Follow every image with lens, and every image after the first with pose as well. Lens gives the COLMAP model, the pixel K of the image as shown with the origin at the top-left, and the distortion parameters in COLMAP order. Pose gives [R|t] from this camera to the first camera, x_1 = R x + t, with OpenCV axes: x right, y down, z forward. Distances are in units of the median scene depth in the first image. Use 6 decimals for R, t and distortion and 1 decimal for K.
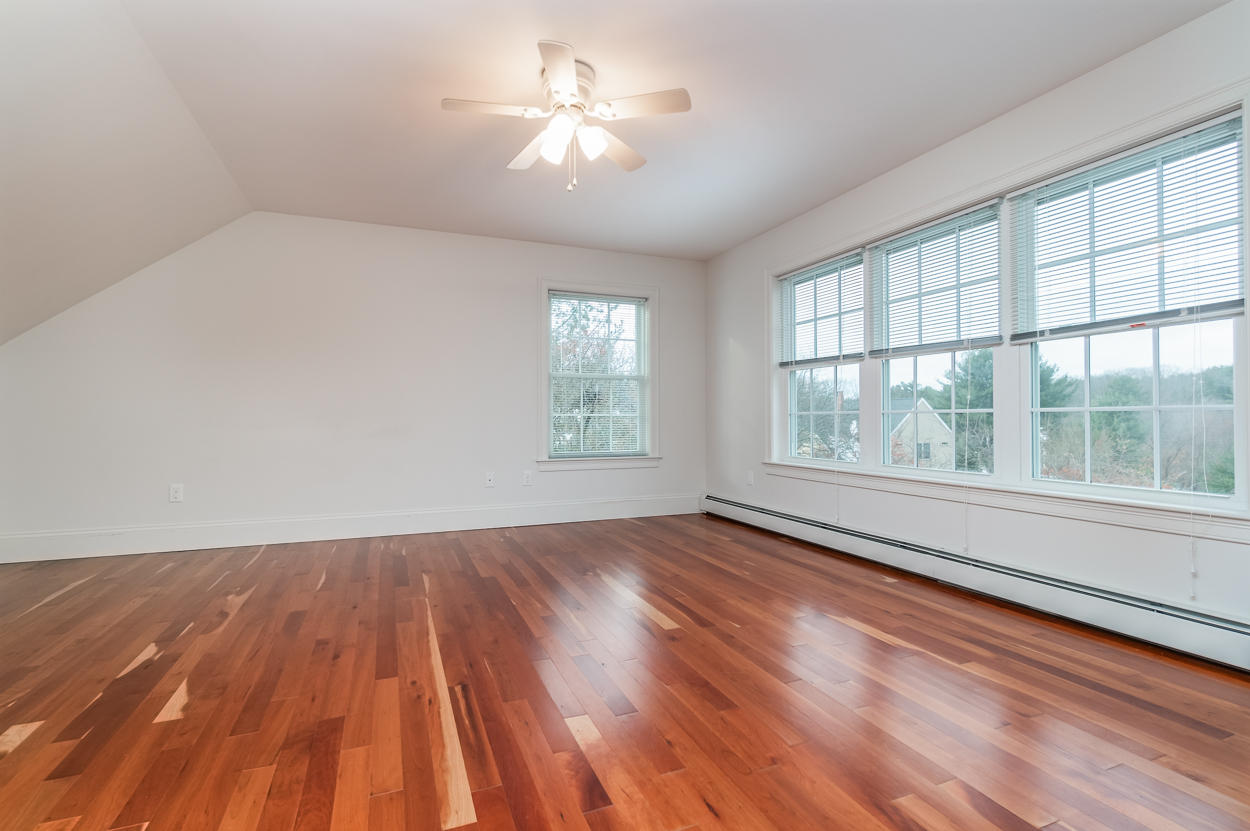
lens RADIAL K [[543.9, 0, 640.6], [0, 543.9, 415.3], [0, 0, 1]] dist [0.012362, -0.000190]
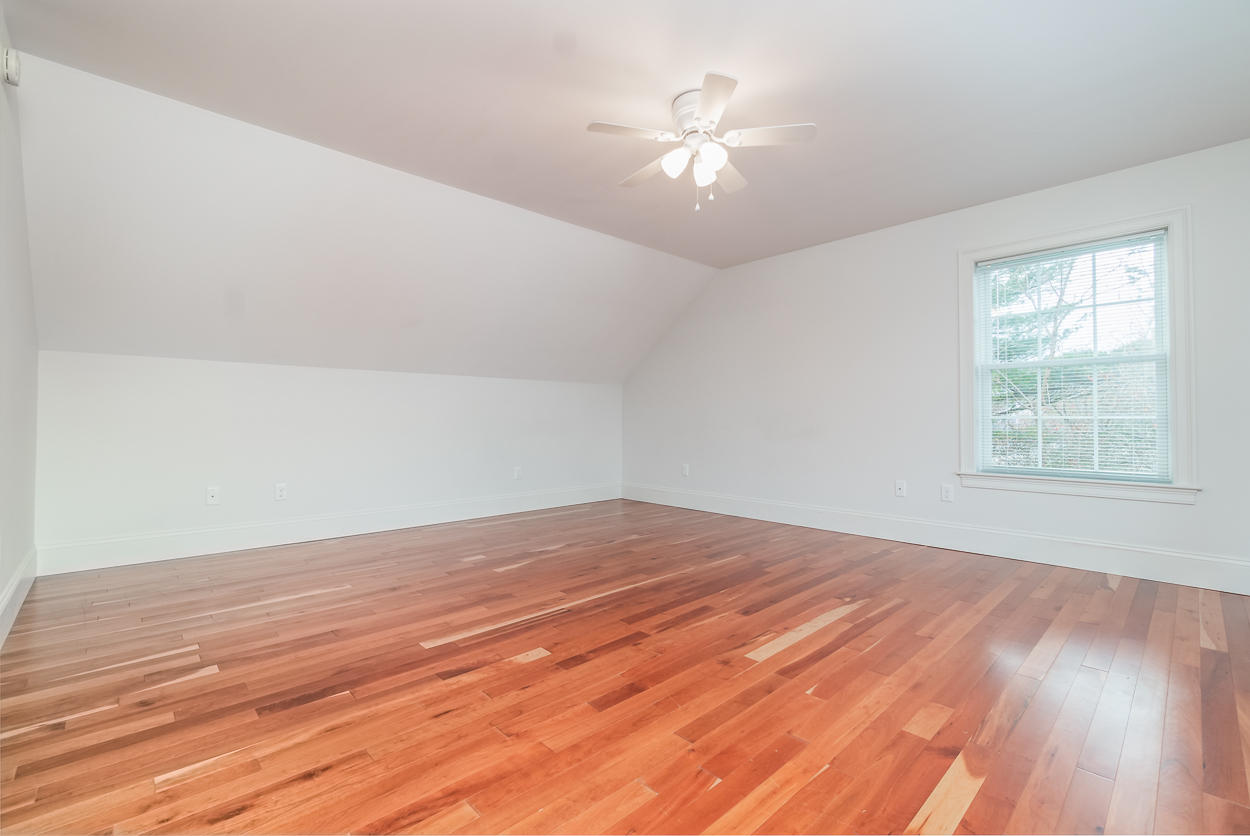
lens RADIAL K [[543.9, 0, 640.6], [0, 543.9, 417.8], [0, 0, 1]] dist [0.012362, -0.000190]
pose [[0.381848, -0.003215, -0.924220, 0.846295], [0.005791, 0.999983, -0.001086, -0.005913], [0.924207, -0.004938, 0.381860, 0.504802]]
